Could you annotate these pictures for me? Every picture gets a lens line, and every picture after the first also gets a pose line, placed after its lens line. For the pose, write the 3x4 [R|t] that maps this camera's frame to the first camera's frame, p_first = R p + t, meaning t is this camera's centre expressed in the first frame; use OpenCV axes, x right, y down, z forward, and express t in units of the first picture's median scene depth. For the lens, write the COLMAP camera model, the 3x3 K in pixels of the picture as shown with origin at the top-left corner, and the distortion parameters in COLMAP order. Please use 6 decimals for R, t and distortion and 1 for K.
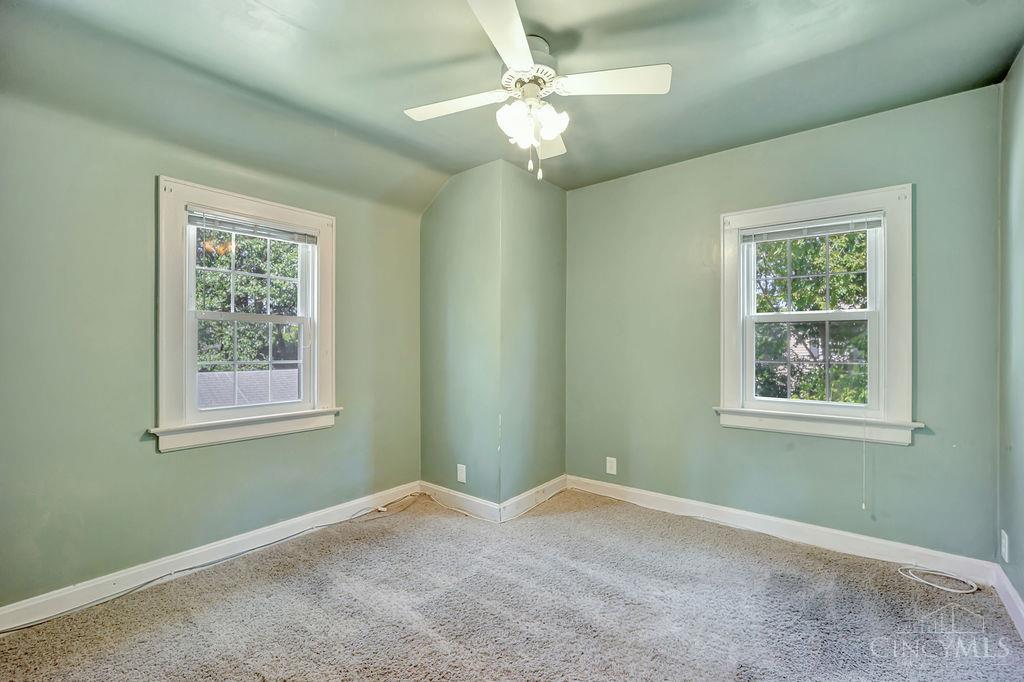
lens RADIAL K [[449.1, 0, 512.0], [0, 449.1, 341.0], [0, 0, 1]] dist [-0.001147, -0.000018]
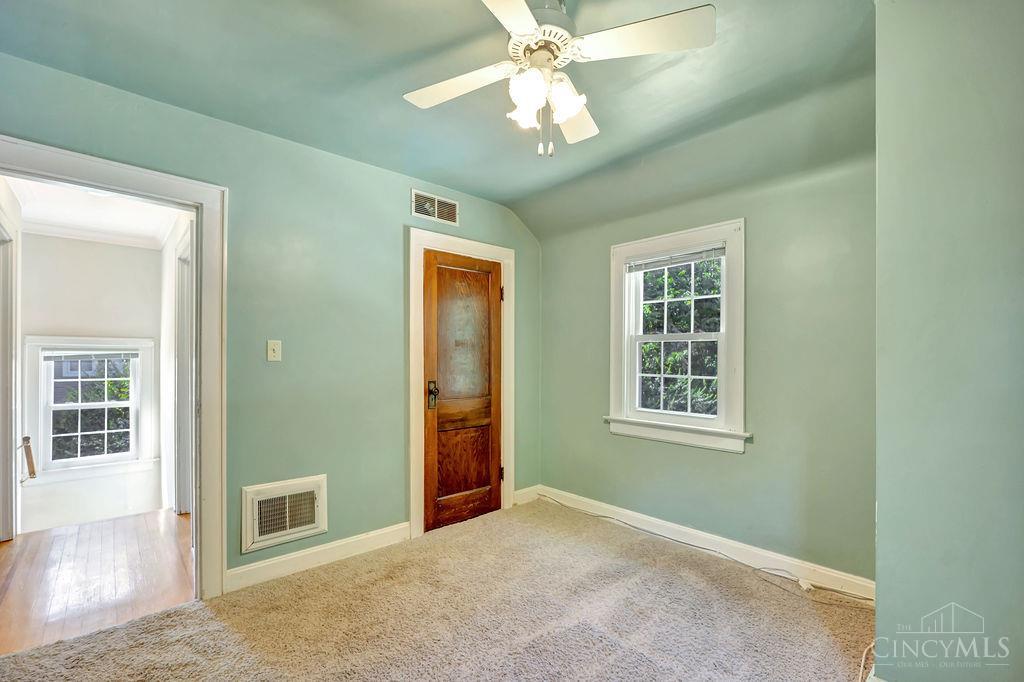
lens RADIAL K [[456.9, 0, 510.6], [0, 456.9, 355.5], [0, 0, 1]] dist [0.001731, 0.000102]
pose [[-0.173589, -0.006366, -0.984798, 0.669624], [0.008876, 0.999928, -0.008028, -0.000843], [0.984778, -0.010135, -0.173520, 0.822284]]
